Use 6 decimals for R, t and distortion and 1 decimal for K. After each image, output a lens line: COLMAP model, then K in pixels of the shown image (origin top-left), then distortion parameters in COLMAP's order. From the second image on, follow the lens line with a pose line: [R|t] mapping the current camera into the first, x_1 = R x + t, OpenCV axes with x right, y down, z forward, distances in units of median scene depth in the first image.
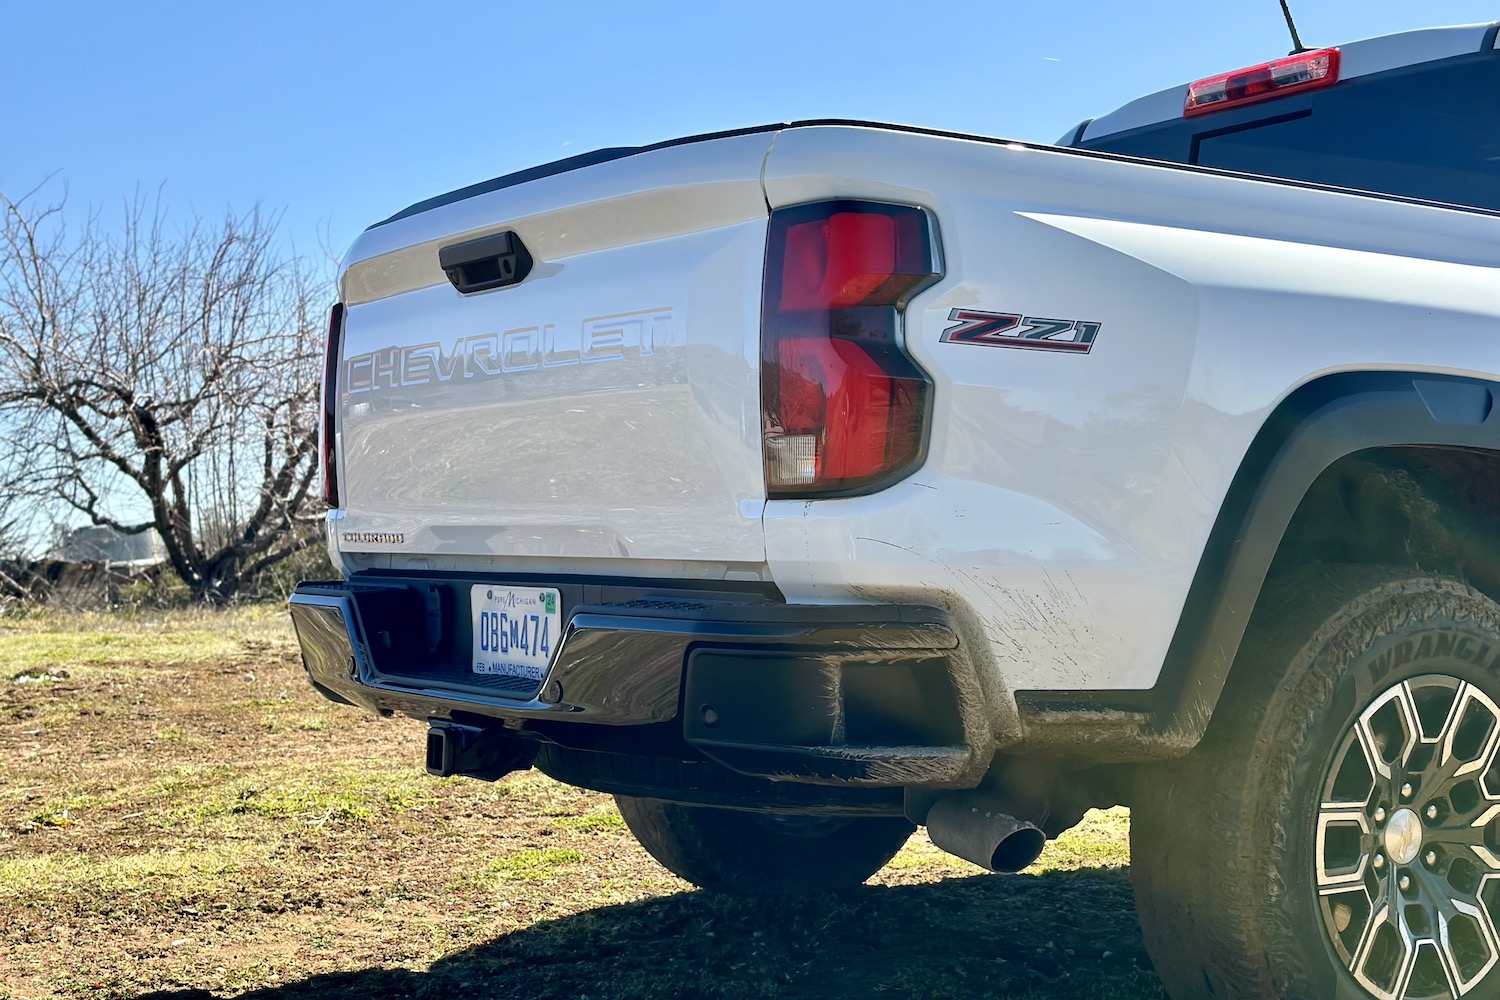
lens RADIAL K [[2003.5, 0, 758.3], [0, 2003.5, 495.8], [0, 0, 1]] dist [0.114853, -0.085980]
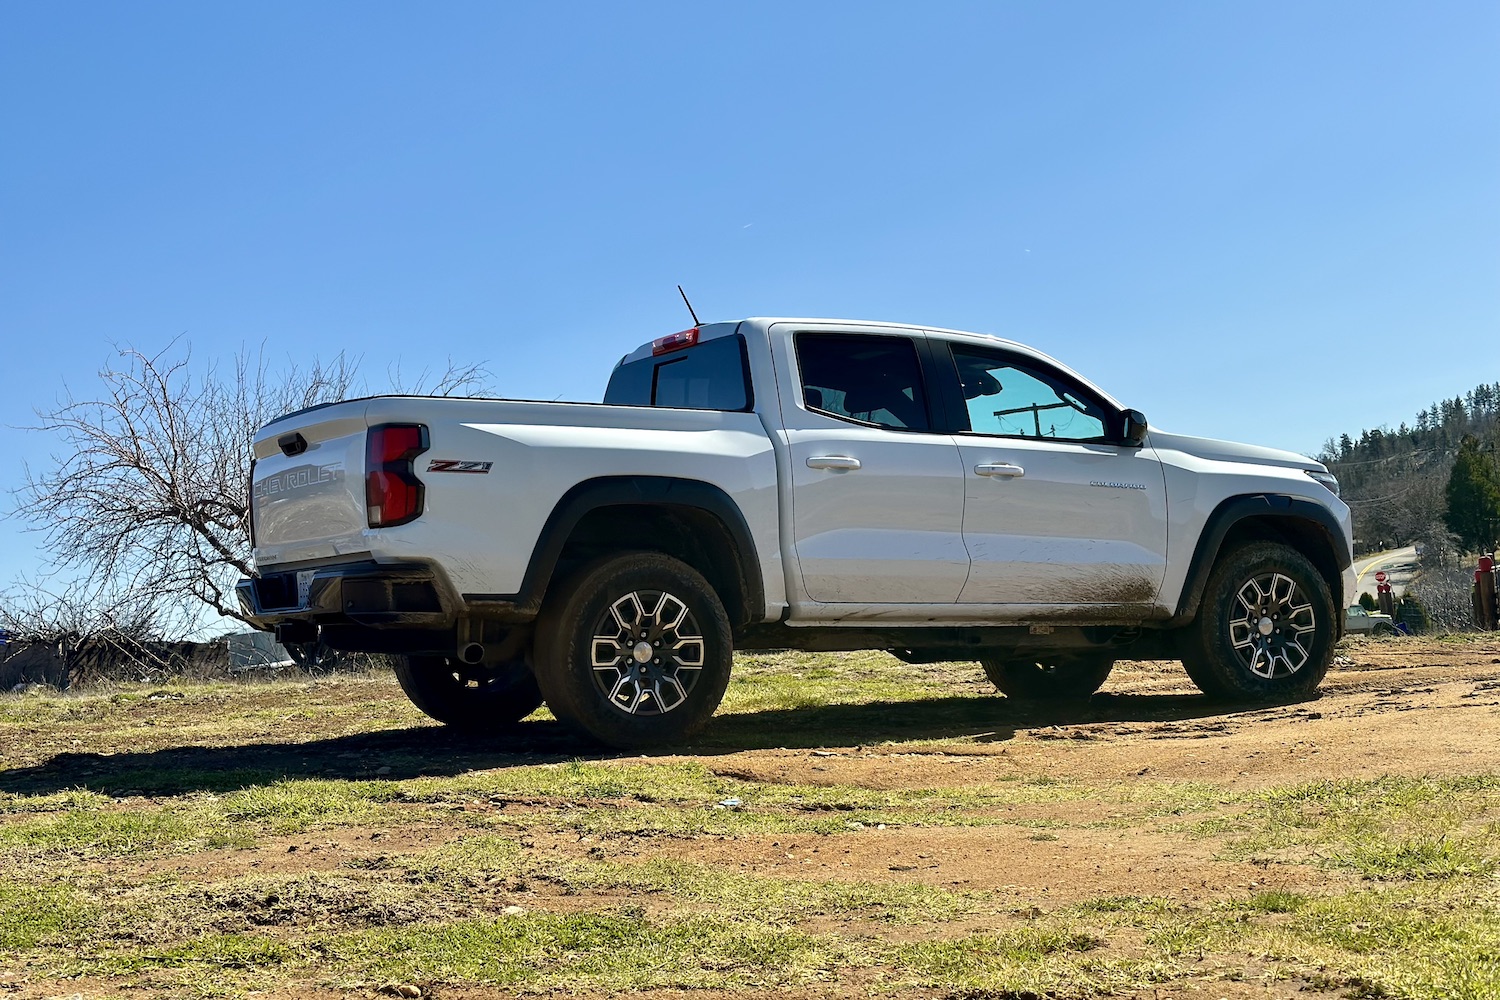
lens RADIAL K [[2022.5, 0, 747.9], [0, 2022.5, 588.0], [0, 0, 1]] dist [0.123929, -0.052274]
pose [[0.996448, -0.033740, -0.077159, 0.110944], [0.033454, 0.999428, -0.004988, 0.017277], [0.077284, 0.002389, 0.997006, -0.268785]]
